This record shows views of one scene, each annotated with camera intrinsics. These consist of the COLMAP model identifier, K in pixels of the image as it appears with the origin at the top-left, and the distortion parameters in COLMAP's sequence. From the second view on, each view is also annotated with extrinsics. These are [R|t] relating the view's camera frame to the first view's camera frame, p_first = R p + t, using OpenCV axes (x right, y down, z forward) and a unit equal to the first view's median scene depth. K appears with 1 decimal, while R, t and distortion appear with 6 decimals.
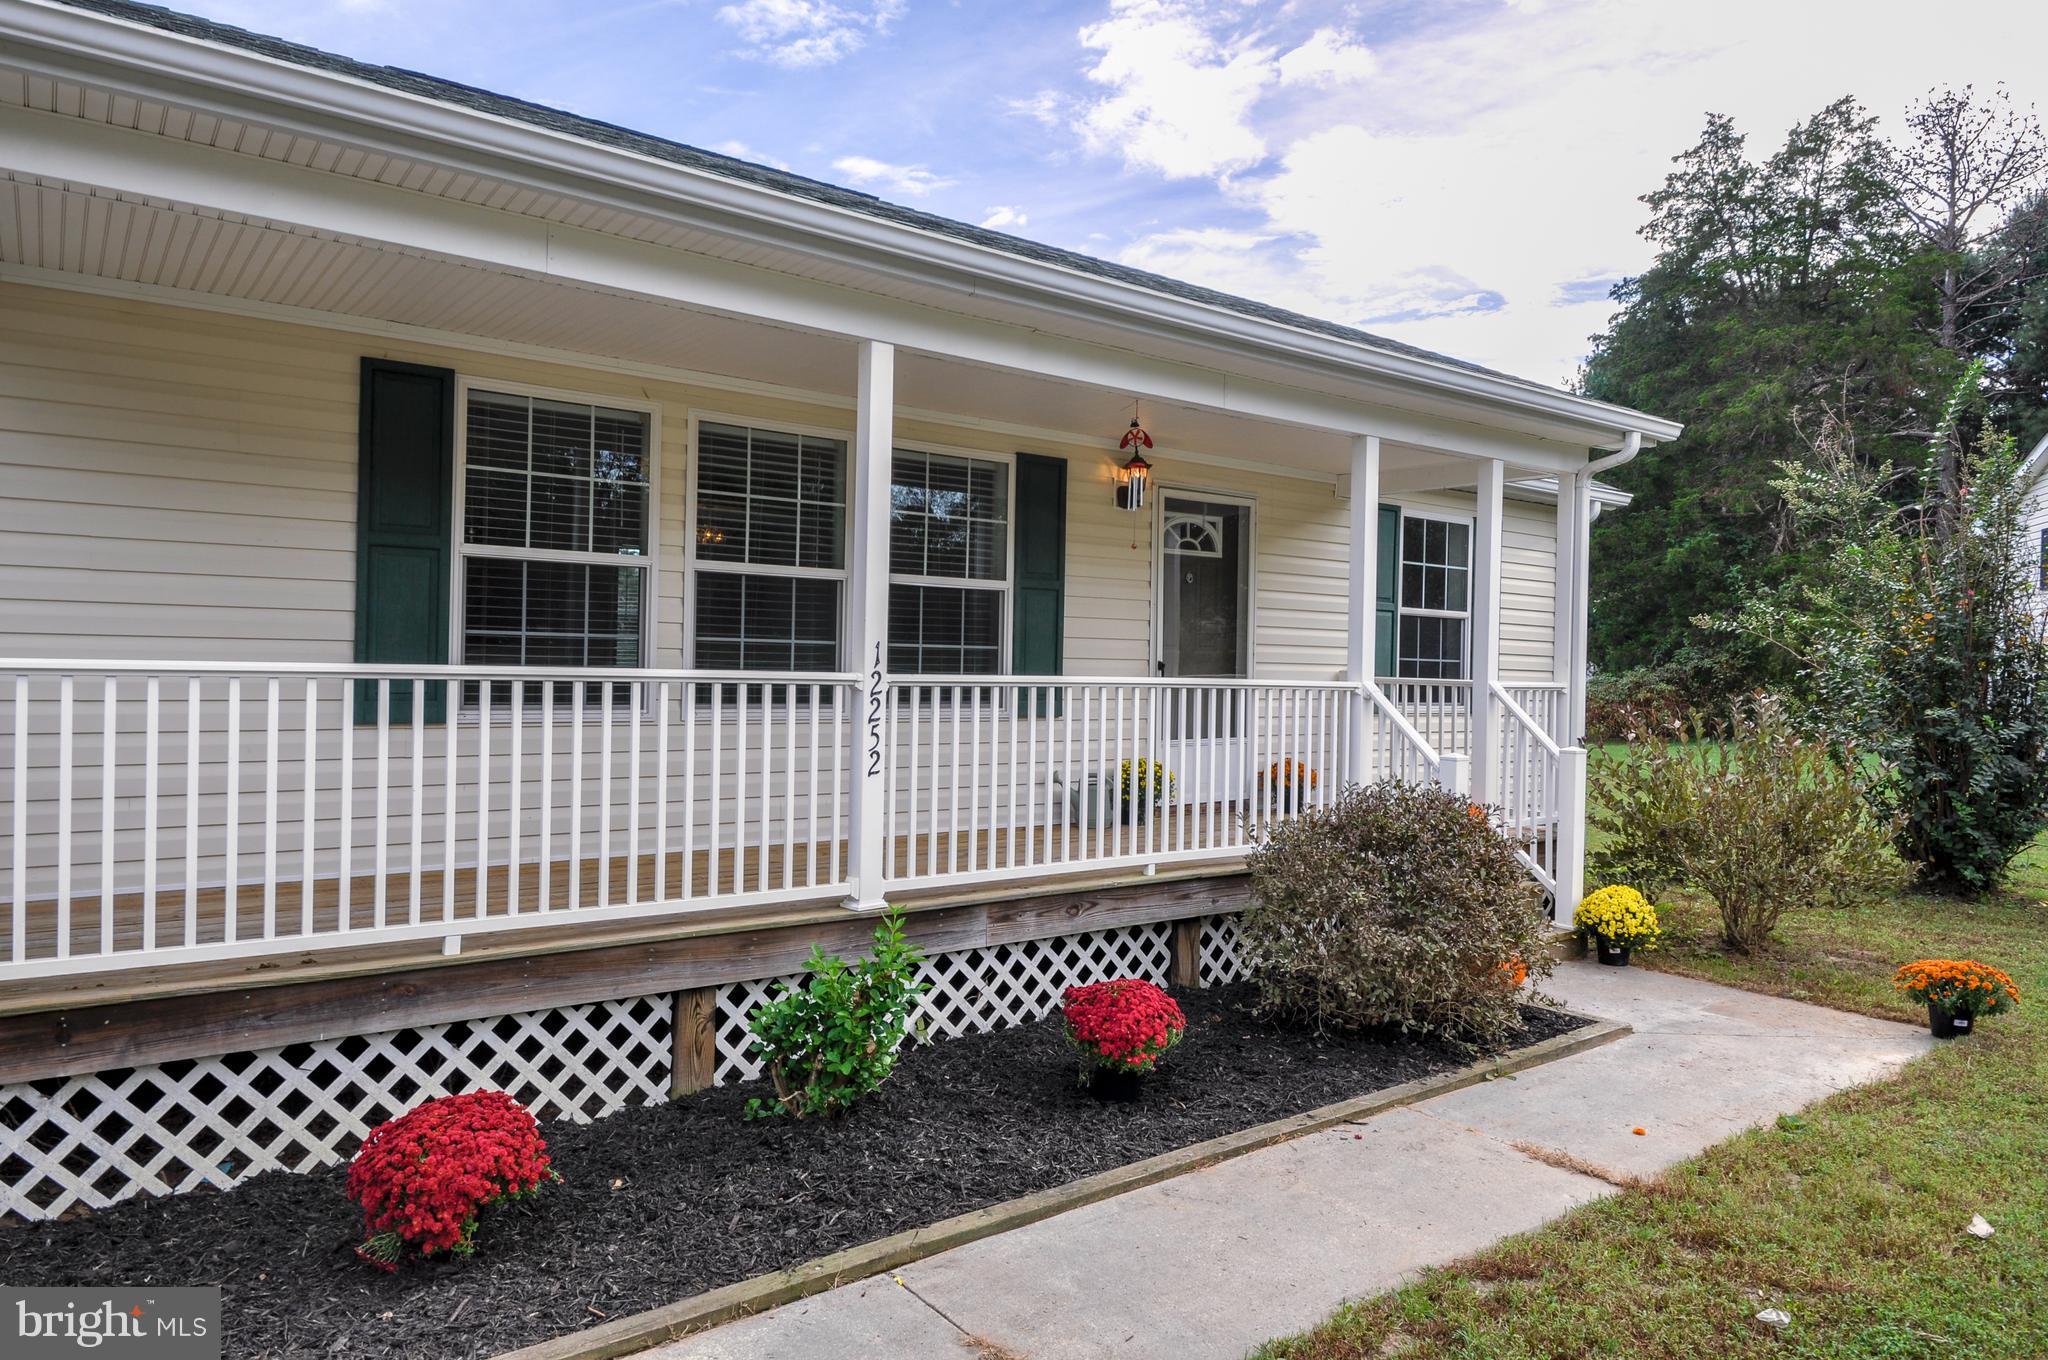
lens RADIAL K [[1304.6, 0, 1041.6], [0, 1304.6, 662.9], [0, 0, 1]] dist [0.000282, -0.013637]
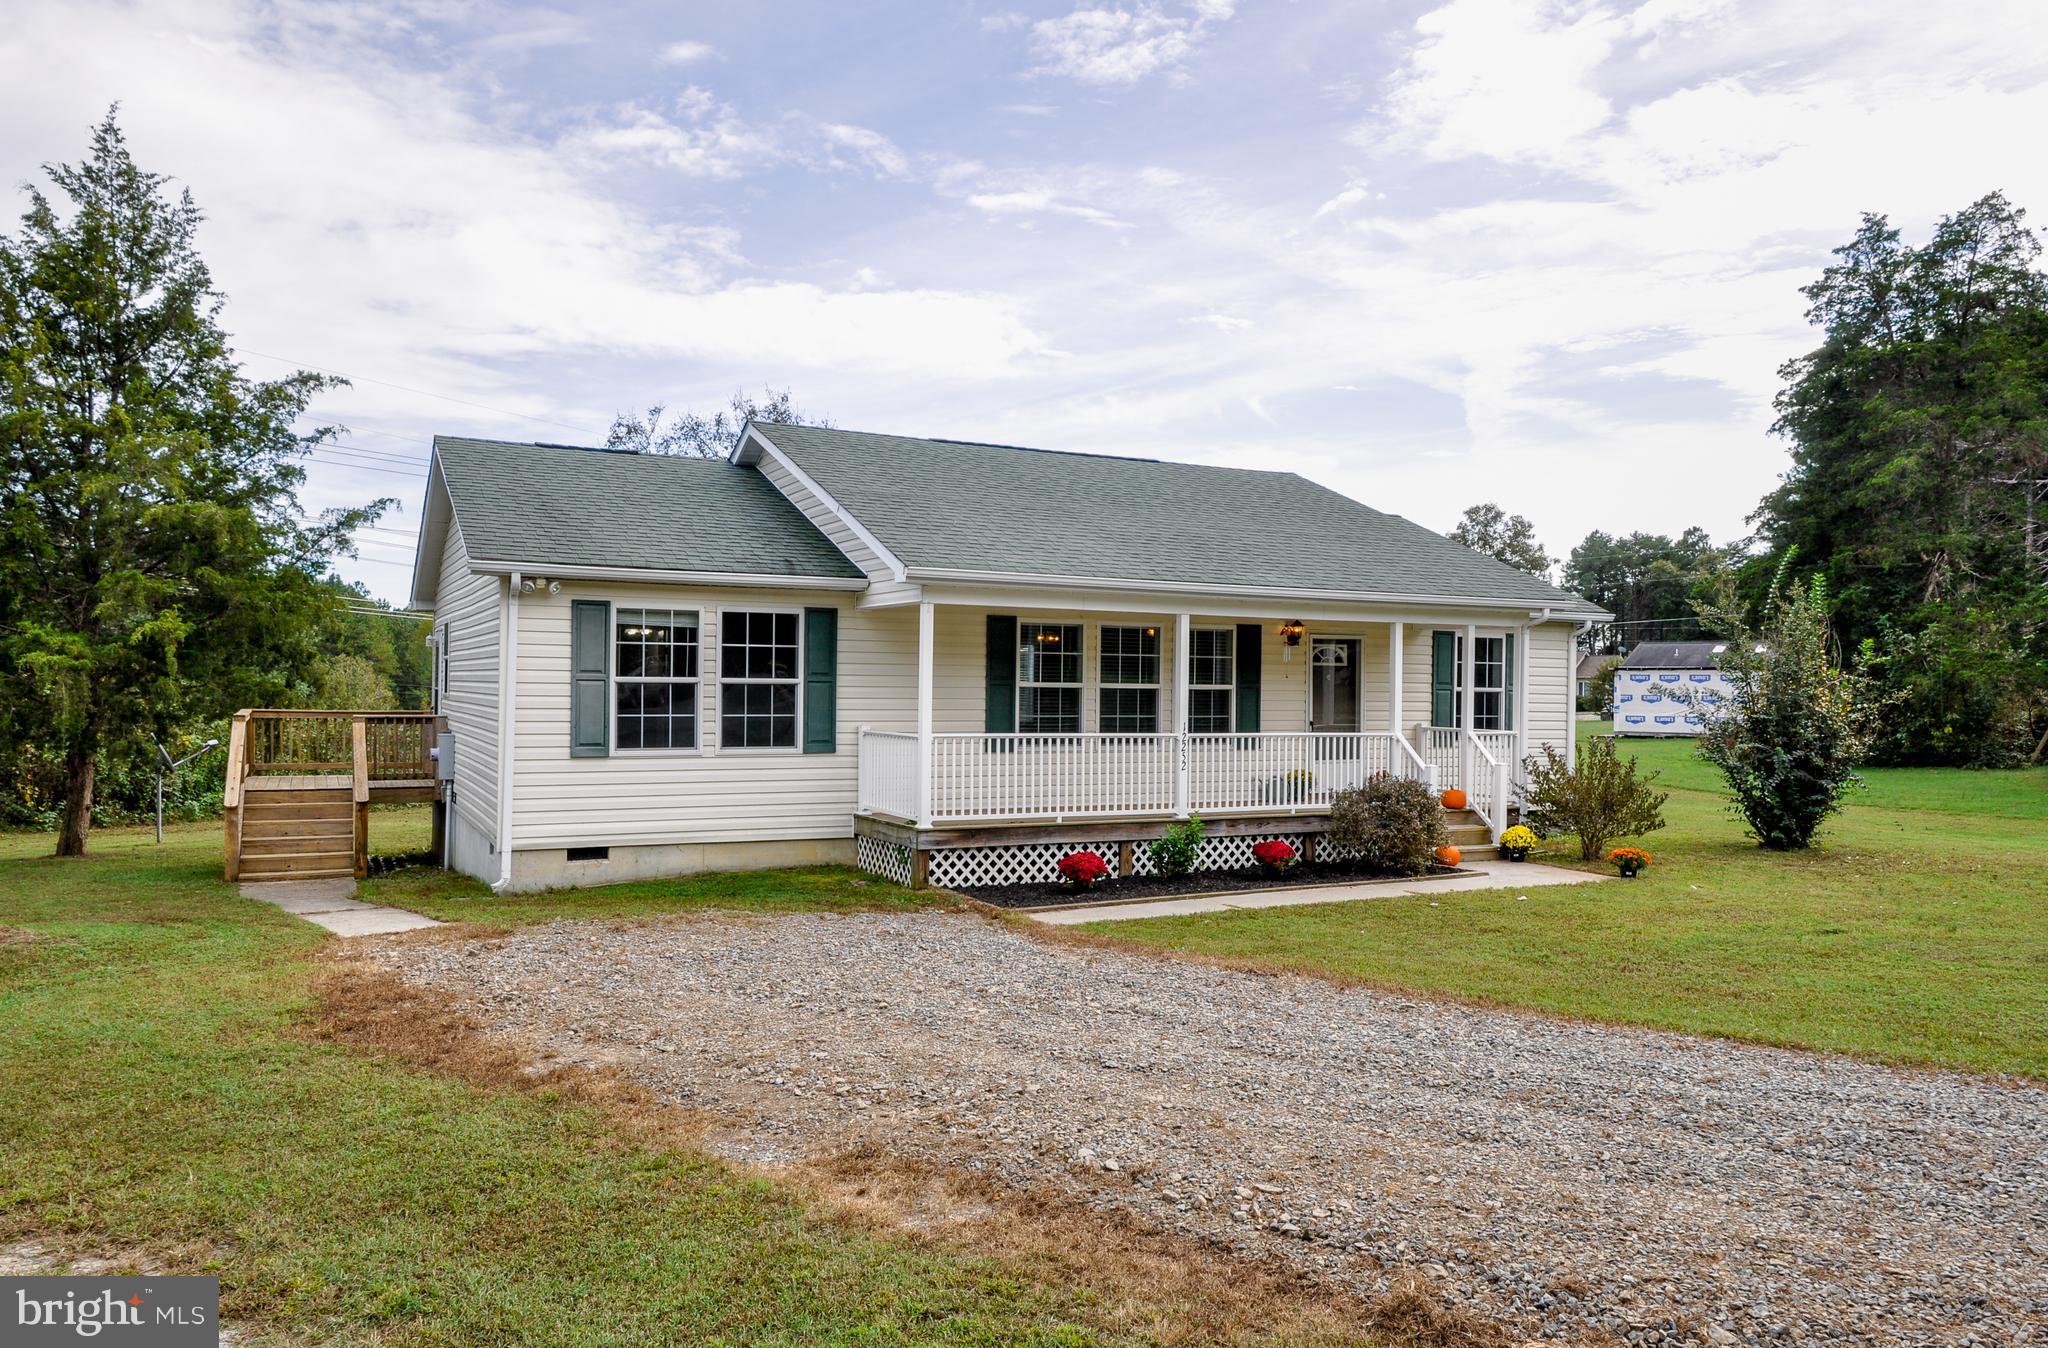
lens RADIAL K [[1440.8, 0, 1008.9], [0, 1440.8, 692.0], [0, 0, 1]] dist [0.023798, -0.009427]
pose [[0.982555, -0.009636, -0.185720, 0.066368], [0.010141, 0.999947, 0.001768, -0.076755], [0.185693, -0.003621, 0.982601, -1.796301]]
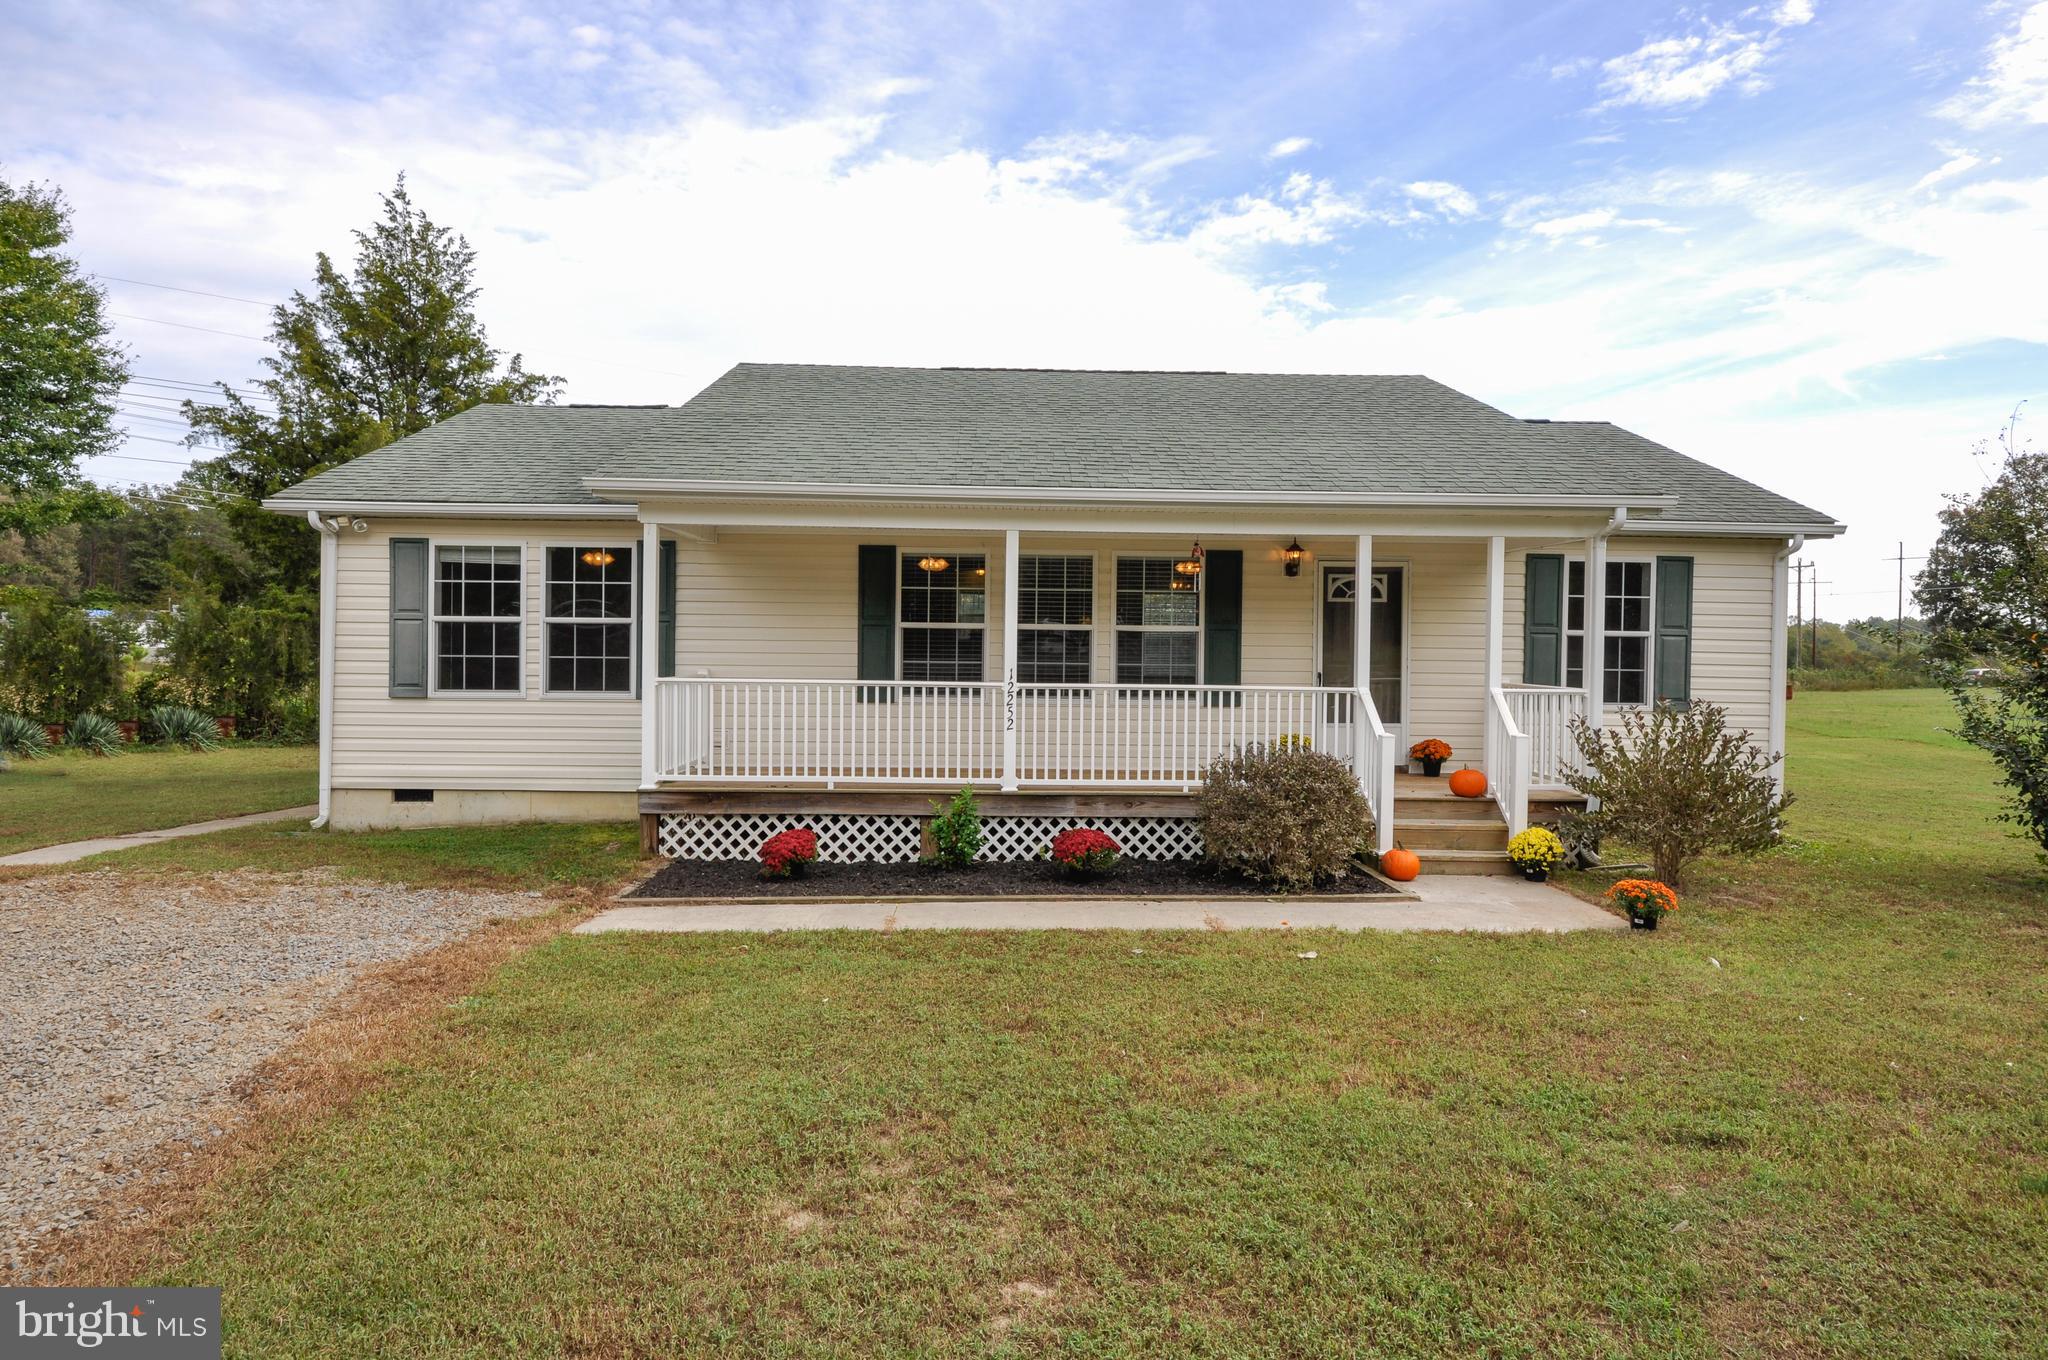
lens RADIAL K [[1145.4, 0, 1019.1], [0, 1145.4, 679.5], [0, 0, 1]] dist [0.008051, -0.021428]
pose [[0.804634, 0.004675, -0.593753, 0.872582], [0.005974, 0.999855, 0.015968, -0.023969], [0.593741, -0.016396, 0.804489, -0.452563]]
